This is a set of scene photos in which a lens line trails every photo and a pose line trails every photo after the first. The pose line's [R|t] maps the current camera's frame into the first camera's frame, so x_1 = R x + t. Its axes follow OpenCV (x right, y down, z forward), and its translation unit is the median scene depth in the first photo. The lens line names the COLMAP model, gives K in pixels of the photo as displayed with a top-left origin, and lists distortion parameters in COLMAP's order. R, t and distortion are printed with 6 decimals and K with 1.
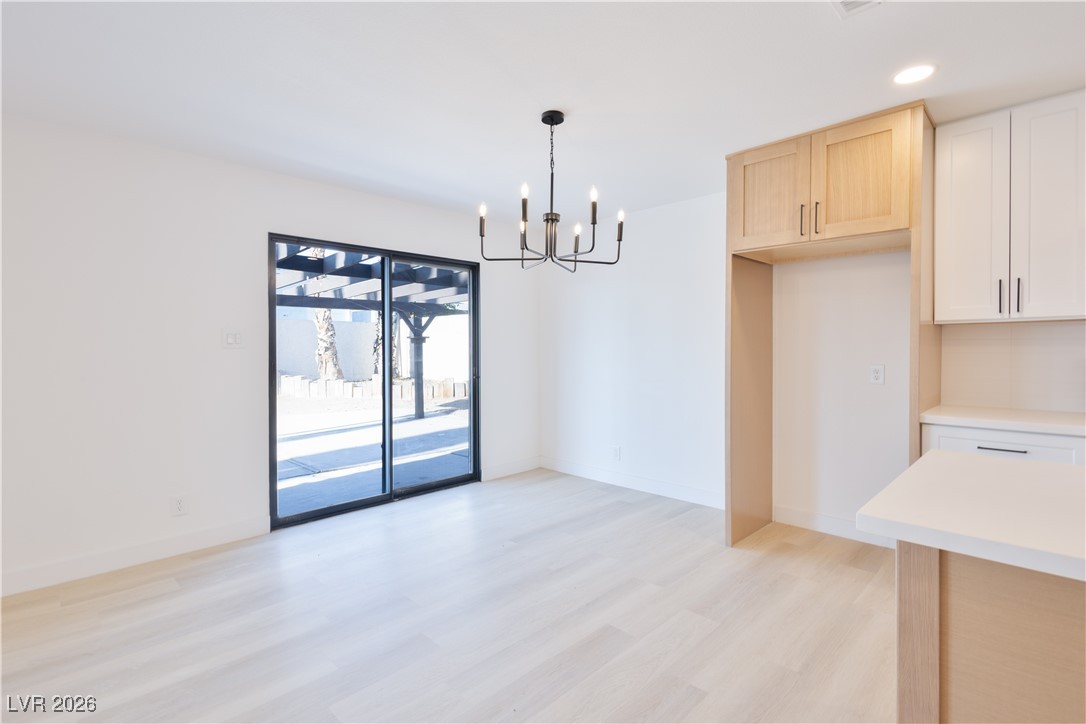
lens RADIAL K [[510.5, 0, 544.8], [0, 510.5, 353.5], [0, 0, 1]] dist [0.002439, 0.000249]
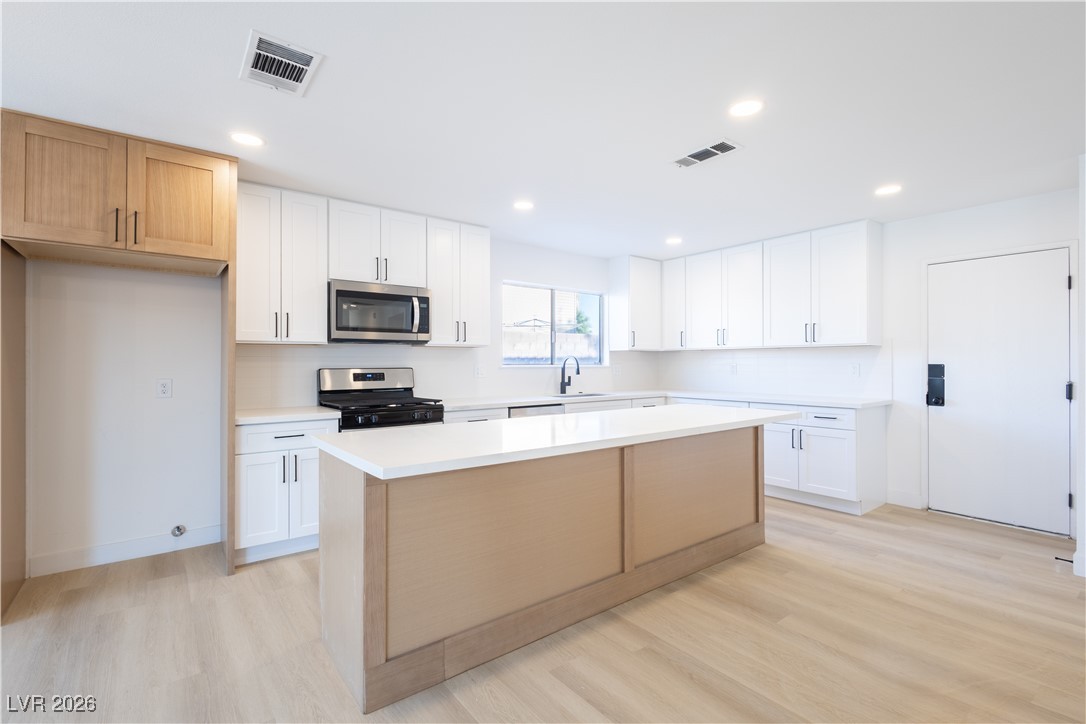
lens RADIAL K [[498.9, 0, 543.0], [0, 498.9, 362.0], [0, 0, 1]] dist [0.005190, 0.000777]
pose [[0.128664, 0.004891, 0.991676, -0.277265], [0.011313, 0.999916, -0.006399, 0.002628], [-0.991624, 0.012043, 0.128598, 0.108293]]
